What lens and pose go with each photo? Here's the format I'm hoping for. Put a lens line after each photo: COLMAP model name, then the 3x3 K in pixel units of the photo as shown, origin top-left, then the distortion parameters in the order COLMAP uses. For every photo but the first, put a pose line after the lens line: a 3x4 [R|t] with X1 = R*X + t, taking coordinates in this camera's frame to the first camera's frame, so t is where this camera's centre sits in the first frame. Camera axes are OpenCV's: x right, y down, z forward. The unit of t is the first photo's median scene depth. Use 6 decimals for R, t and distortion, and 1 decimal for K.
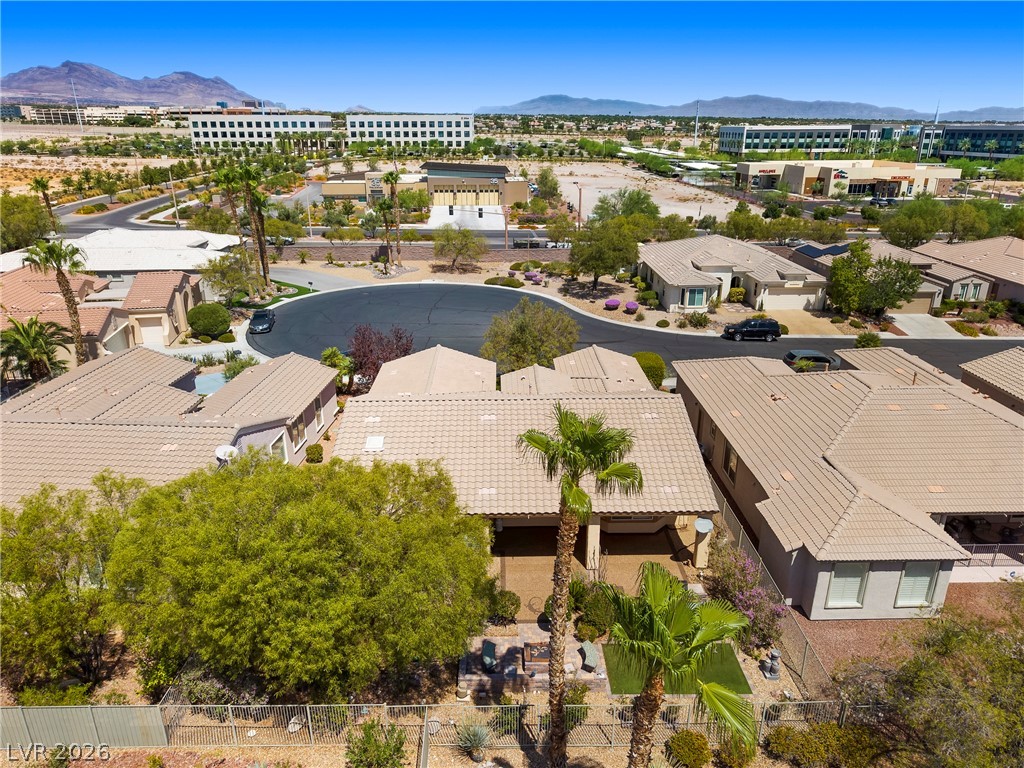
lens RADIAL K [[688.2, 0, 514.3], [0, 688.2, 382.4], [0, 0, 1]] dist [0.018335, -0.016813]
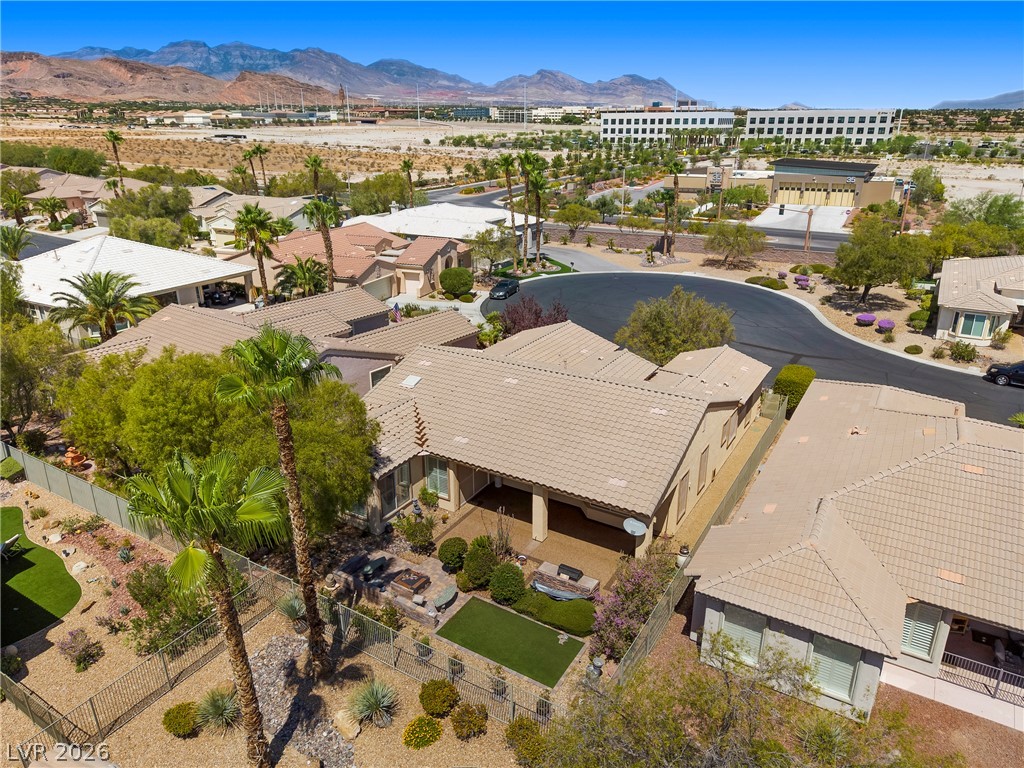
lens RADIAL K [[688.2, 0, 514.3], [0, 688.2, 382.4], [0, 0, 1]] dist [0.018335, -0.016813]
pose [[0.845696, 0.186692, -0.499944, 0.171480], [-0.185591, 0.981225, 0.052472, -0.000975], [0.500354, 0.048410, 0.864466, 0.033010]]
